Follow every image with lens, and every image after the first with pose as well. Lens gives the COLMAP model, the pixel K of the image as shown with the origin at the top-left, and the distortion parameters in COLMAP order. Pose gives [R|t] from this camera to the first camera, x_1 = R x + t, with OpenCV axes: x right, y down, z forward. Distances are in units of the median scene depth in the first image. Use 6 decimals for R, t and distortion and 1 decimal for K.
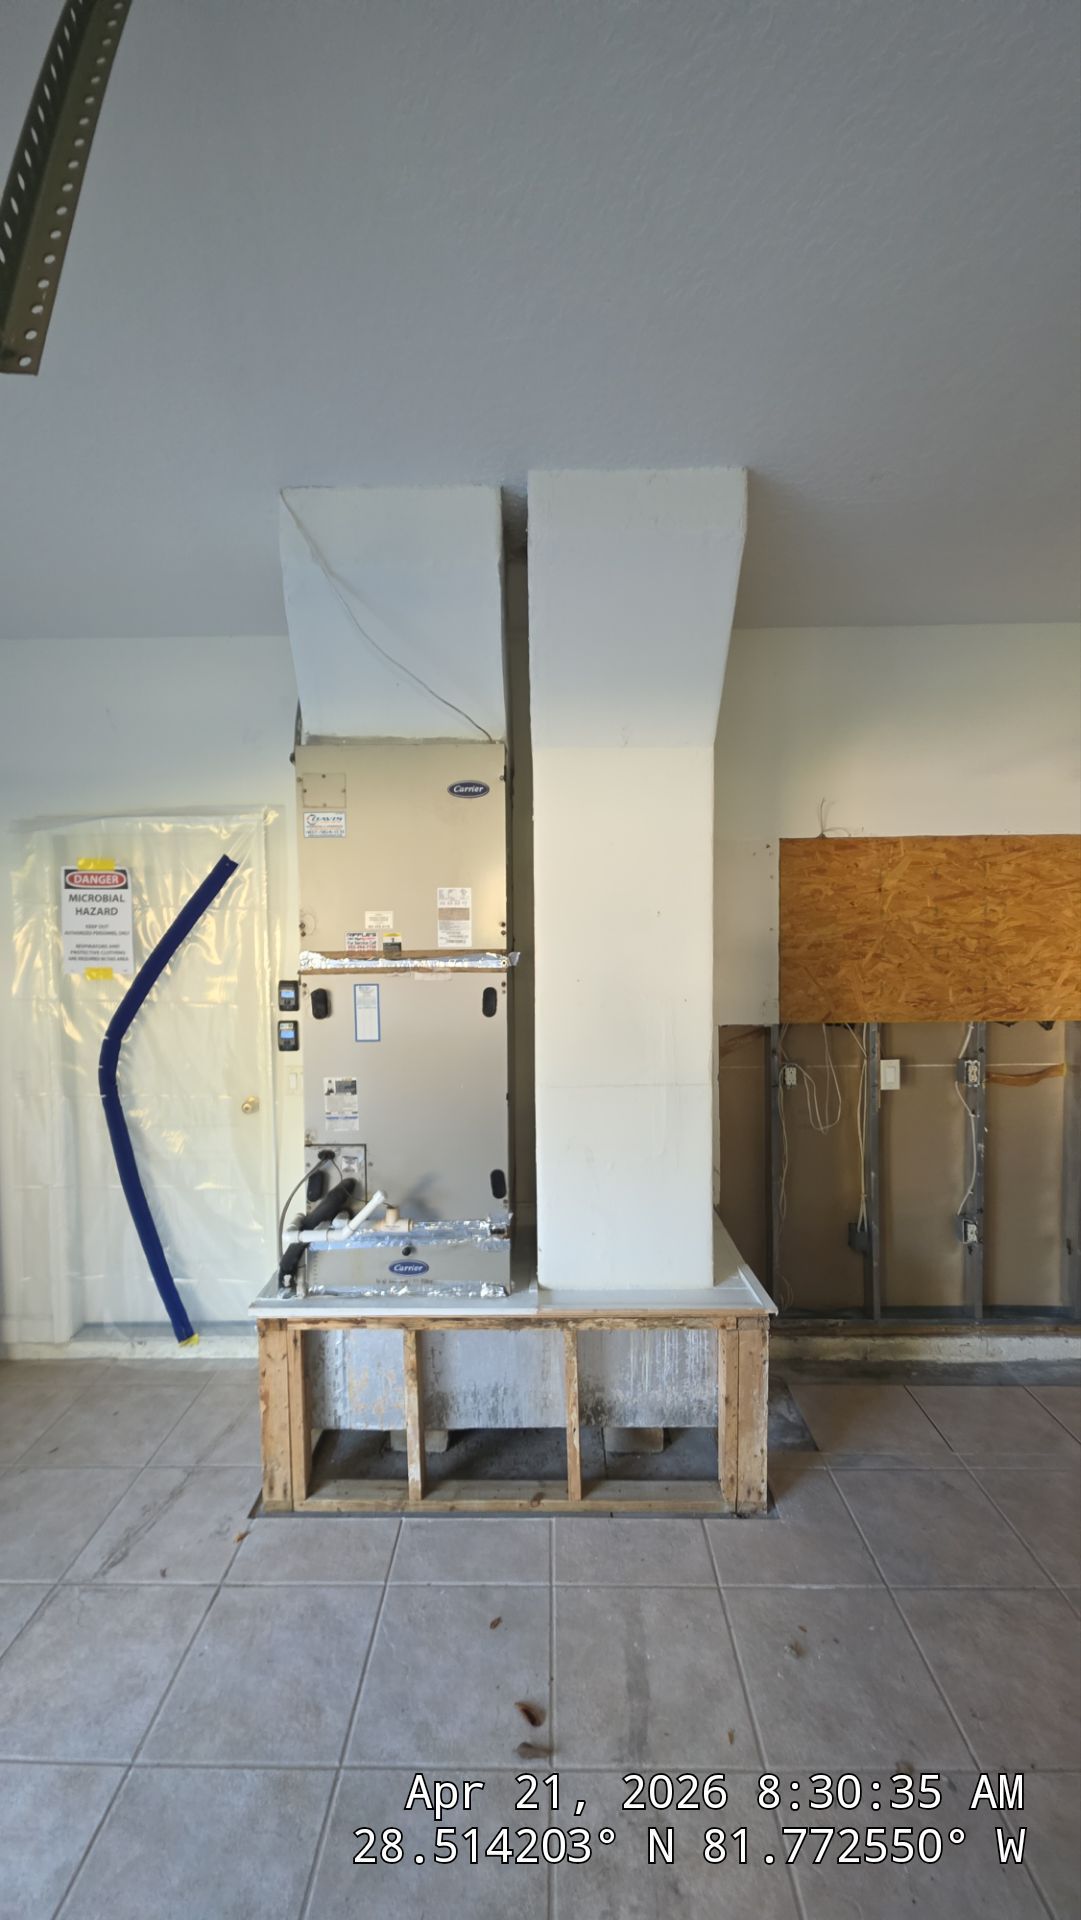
lens RADIAL K [[775.4, 0, 540.5], [0, 775.4, 960.0], [0, 0, 1]] dist [0.016369, -0.000046]
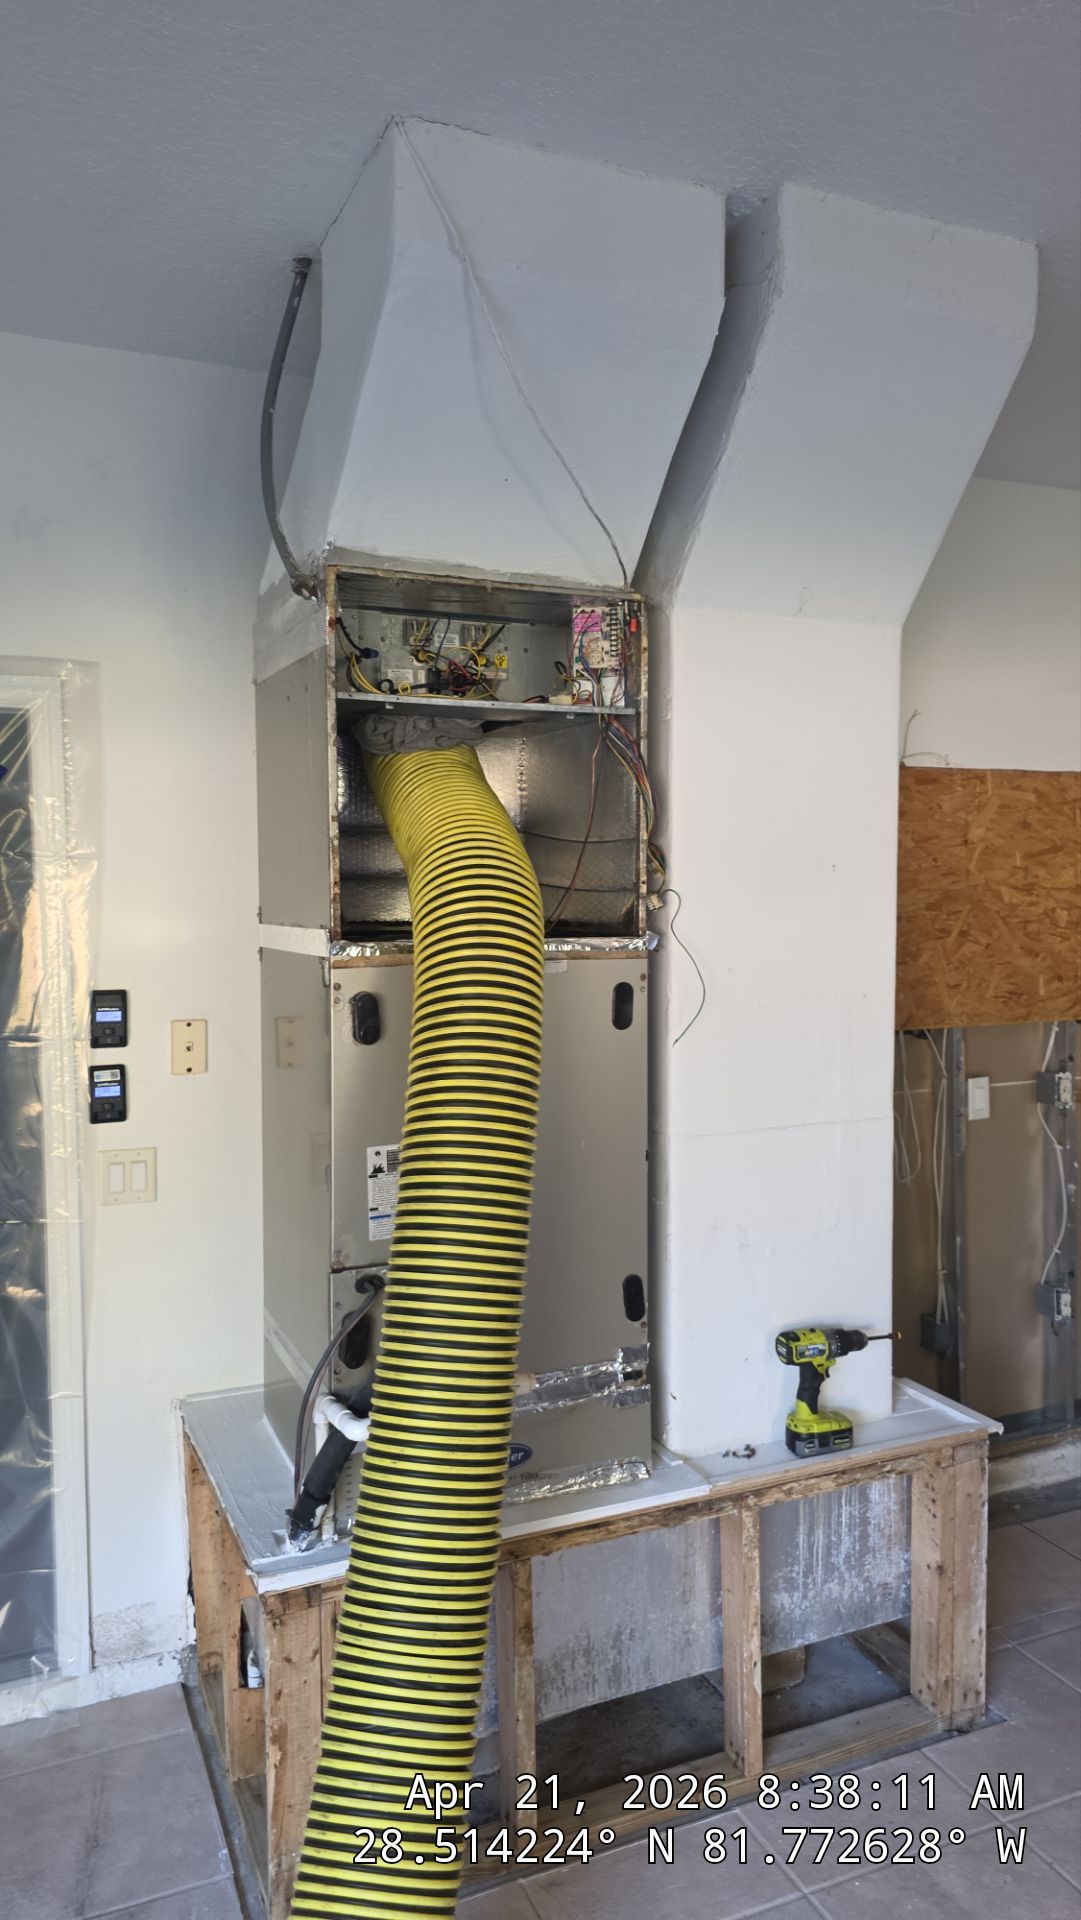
lens RADIAL K [[1323.7, 0, 540.5], [0, 1323.7, 960.0], [0, 0, 1]] dist [0.055165, -0.046058]
pose [[0.910649, -0.017052, 0.412828, -0.432207], [0.019626, 0.999805, -0.001996, 0.013726], [-0.412714, 0.009920, 0.910807, 0.043330]]
